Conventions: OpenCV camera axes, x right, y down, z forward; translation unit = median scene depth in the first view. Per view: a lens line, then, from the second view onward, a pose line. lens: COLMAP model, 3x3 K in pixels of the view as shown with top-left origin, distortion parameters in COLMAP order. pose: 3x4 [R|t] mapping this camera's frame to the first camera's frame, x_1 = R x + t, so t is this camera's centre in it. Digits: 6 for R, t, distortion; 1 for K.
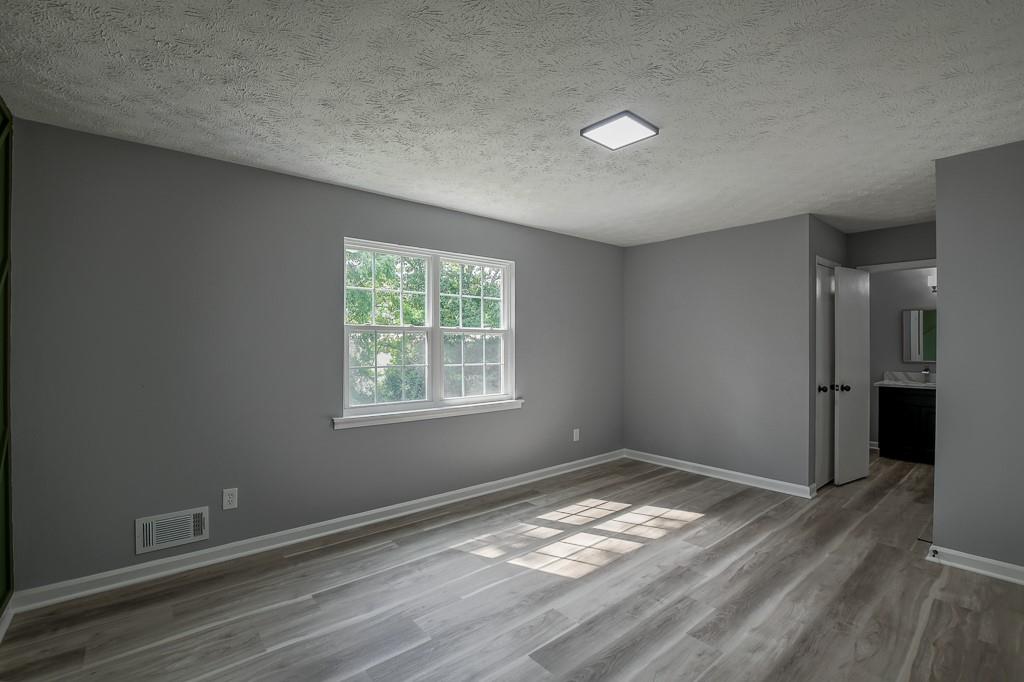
lens RADIAL K [[459.2, 0, 514.3], [0, 459.2, 345.3], [0, 0, 1]] dist [-0.023296, 0.000571]
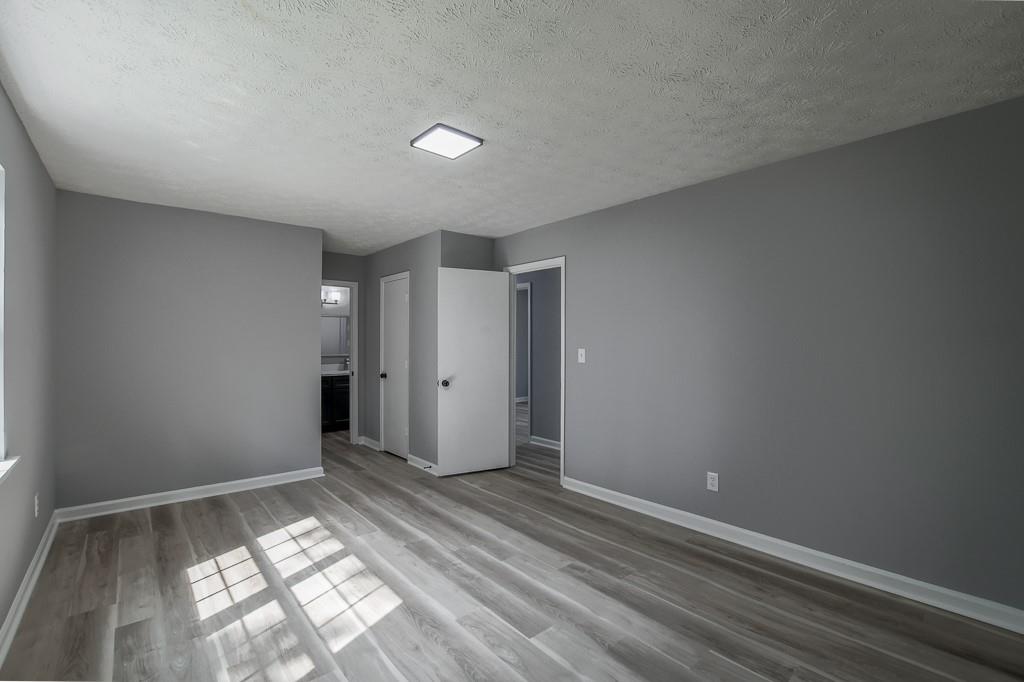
lens RADIAL K [[459.2, 0, 514.3], [0, 459.2, 345.3], [0, 0, 1]] dist [-0.023296, 0.000571]
pose [[-0.009861, -0.006903, 0.999928, -0.616170], [0.001655, 0.999975, 0.006919, -0.001912], [-0.999950, 0.001723, -0.009849, 0.633144]]
